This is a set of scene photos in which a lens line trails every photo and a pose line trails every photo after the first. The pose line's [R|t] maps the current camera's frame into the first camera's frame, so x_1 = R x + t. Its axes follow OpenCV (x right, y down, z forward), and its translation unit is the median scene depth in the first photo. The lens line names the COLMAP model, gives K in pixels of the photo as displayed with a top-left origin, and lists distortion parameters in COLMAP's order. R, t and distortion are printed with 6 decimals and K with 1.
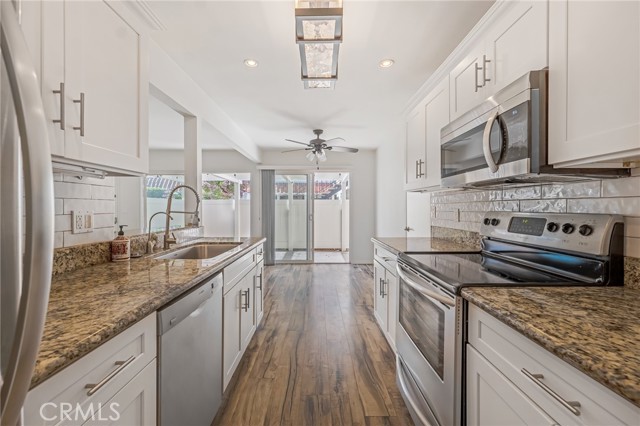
lens RADIAL K [[262.7, 0, 320.0], [0, 262.7, 213.0], [0, 0, 1]] dist [-0.001131, -0.000907]
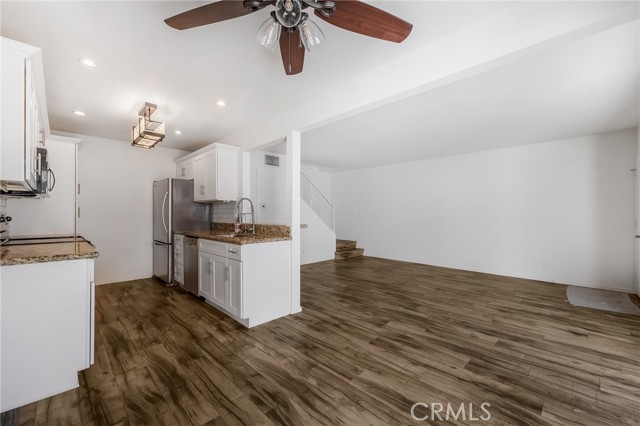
lens RADIAL K [[262.7, 0, 320.0], [0, 262.7, 213.0], [0, 0, 1]] dist [-0.001131, -0.000907]
pose [[-0.718431, -0.003546, -0.695589, 0.279179], [-0.010558, 0.999927, 0.005808, -0.021391], [0.695518, 0.011517, -0.718416, 2.046537]]
